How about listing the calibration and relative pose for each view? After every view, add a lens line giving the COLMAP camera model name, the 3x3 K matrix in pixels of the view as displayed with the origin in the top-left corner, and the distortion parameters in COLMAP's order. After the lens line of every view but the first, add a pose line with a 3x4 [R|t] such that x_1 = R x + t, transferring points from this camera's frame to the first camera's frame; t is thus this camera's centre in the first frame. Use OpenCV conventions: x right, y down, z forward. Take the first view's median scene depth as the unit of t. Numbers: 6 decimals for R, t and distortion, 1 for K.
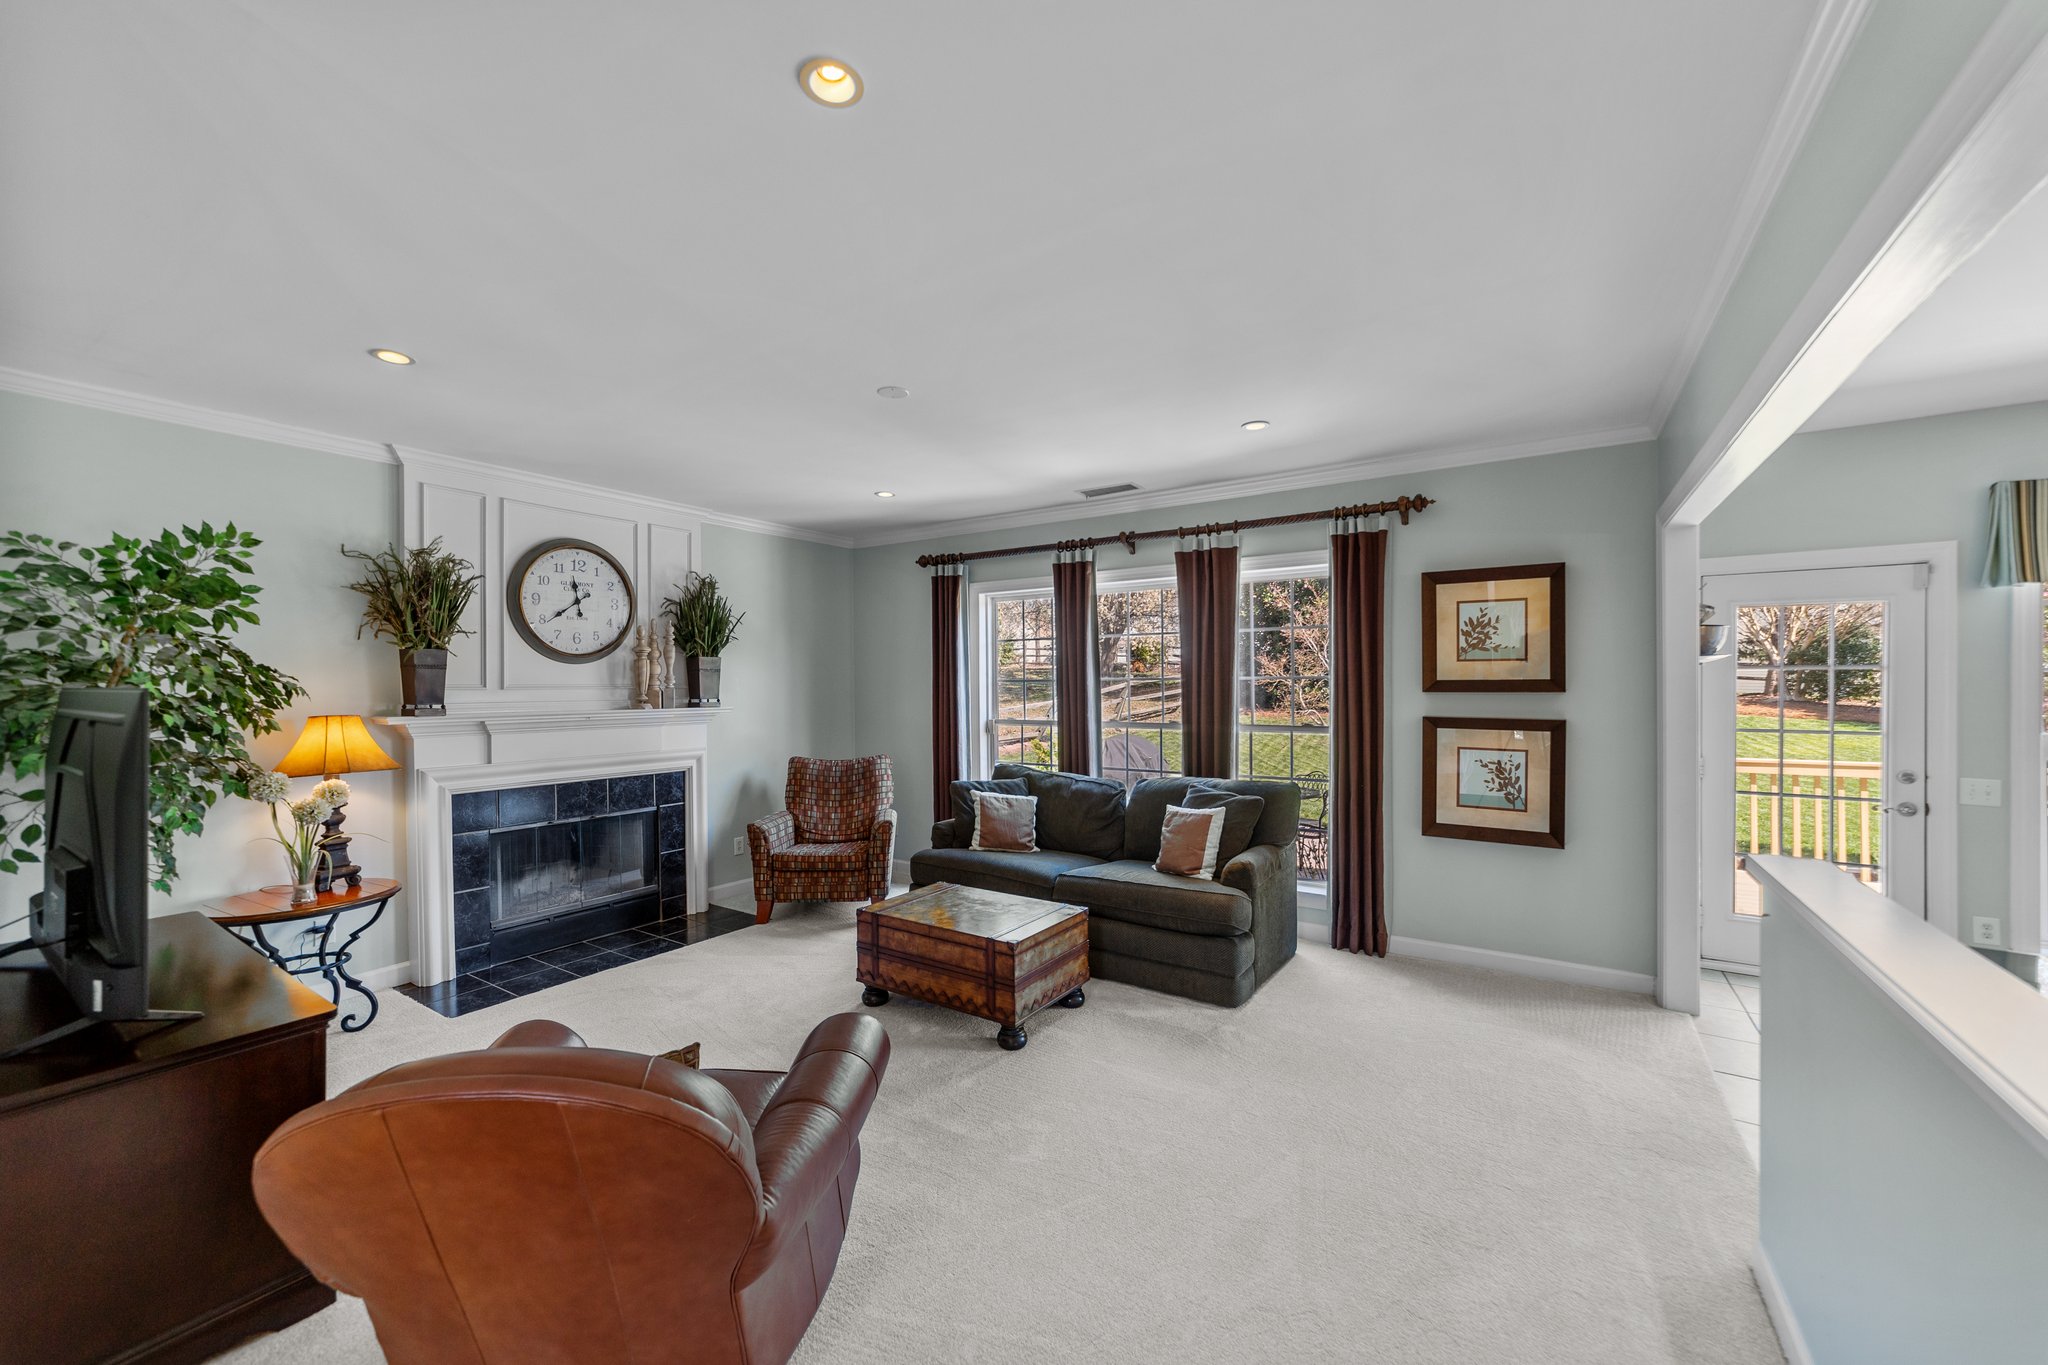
lens RADIAL K [[789.6, 0, 1022.9], [0, 789.6, 678.5], [0, 0, 1]] dist [-0.001438, 0.002772]
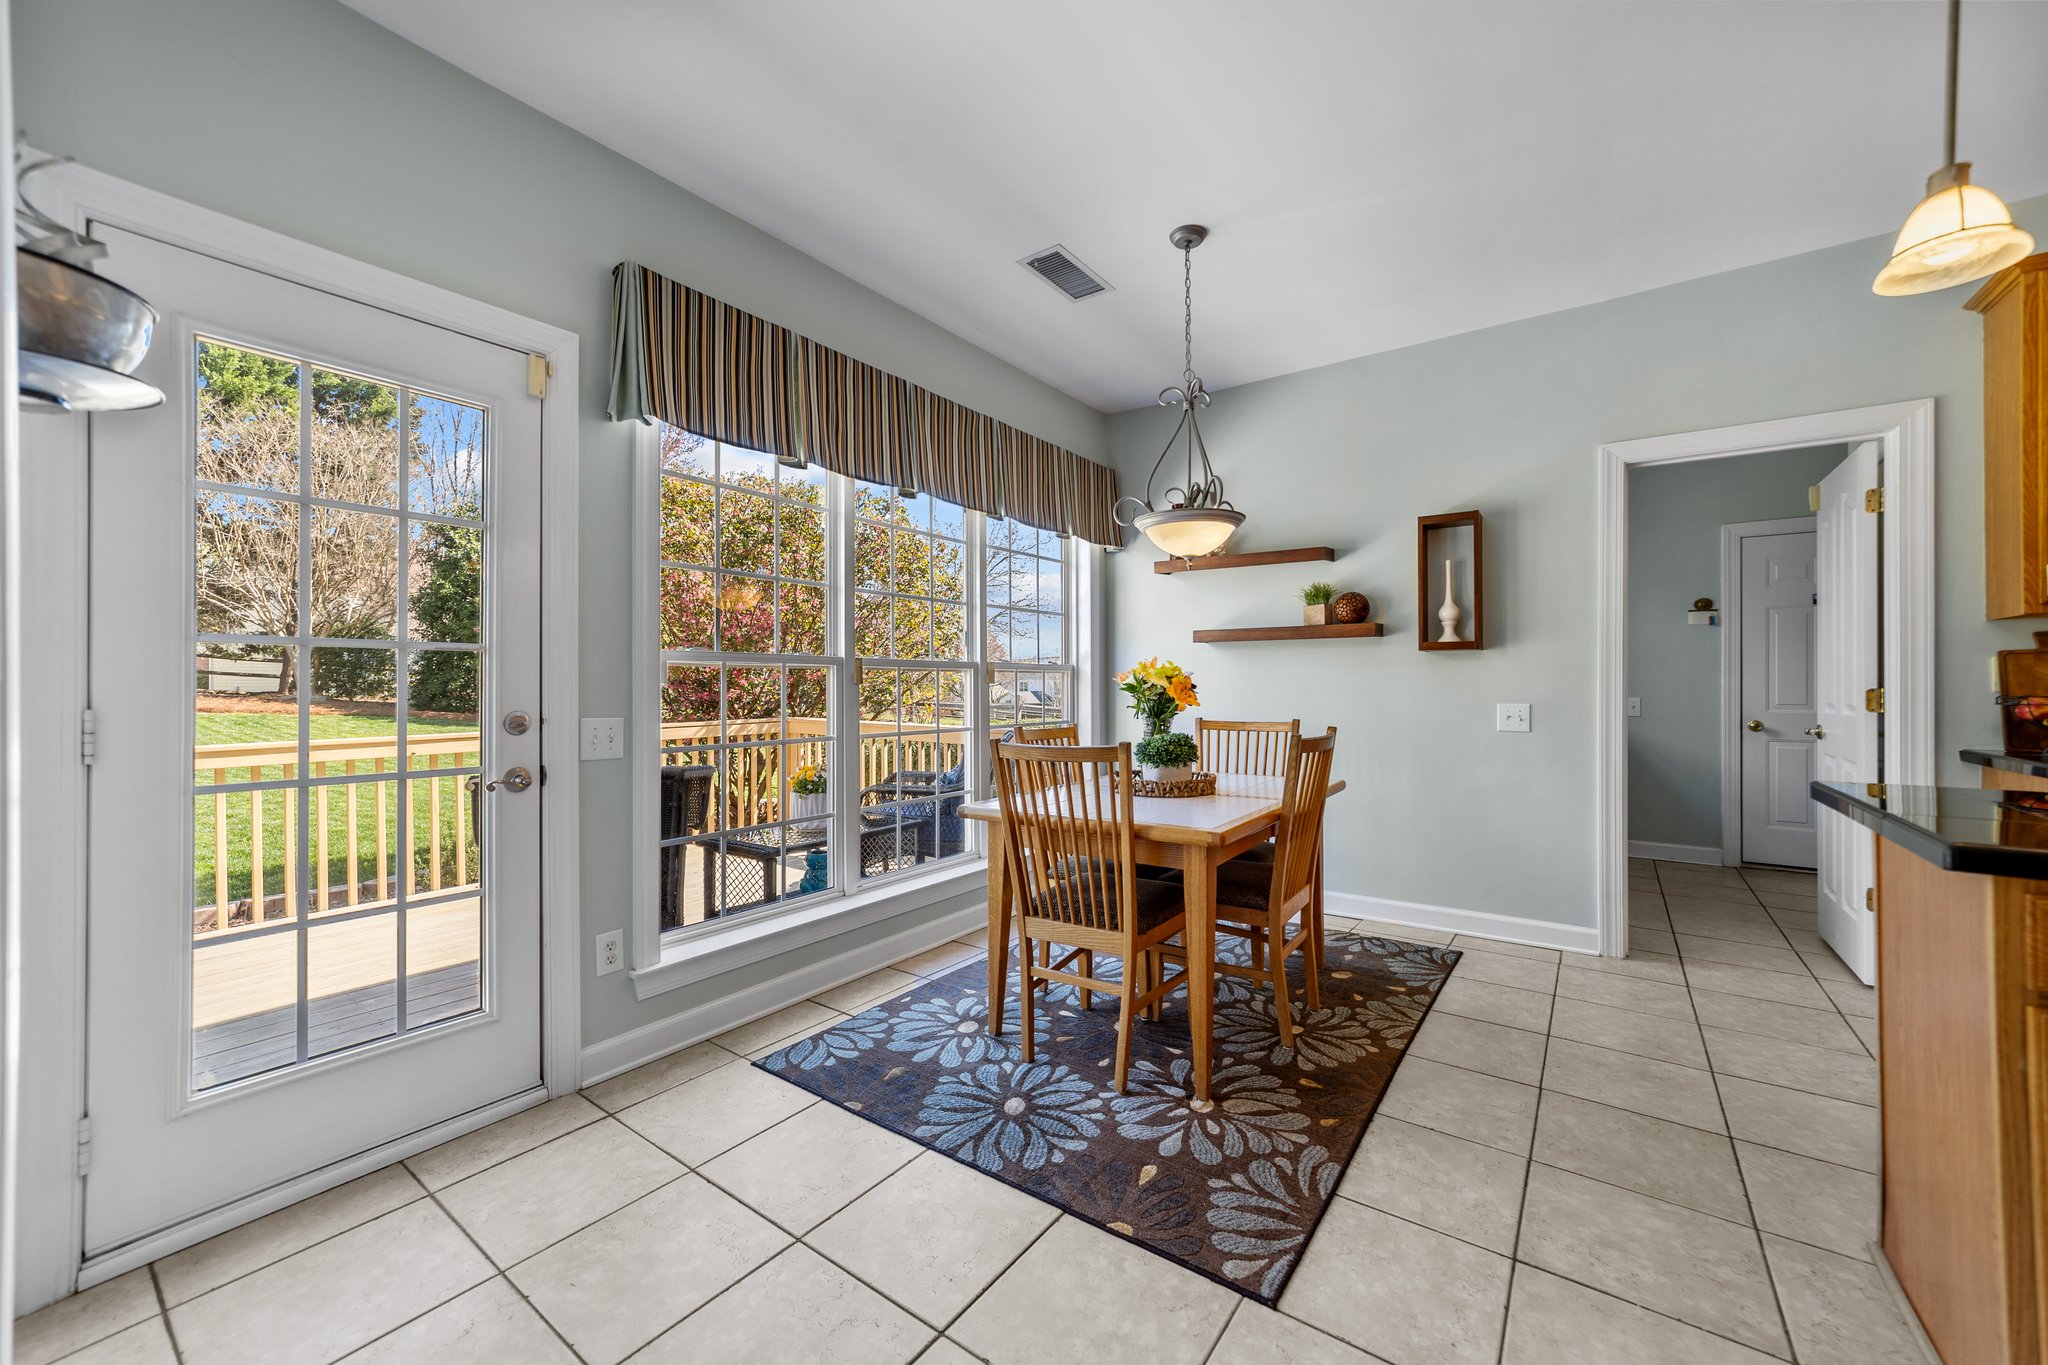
lens RADIAL K [[789.6, 0, 1041.9], [0, 789.6, 681.2], [0, 0, 1]] dist [-0.001438, 0.002772]
pose [[0.050246, 0.001830, 0.998735, 0.343038], [0.006380, 0.999977, -0.002153, 0.059253], [-0.998717, 0.006480, 0.050233, 0.360080]]
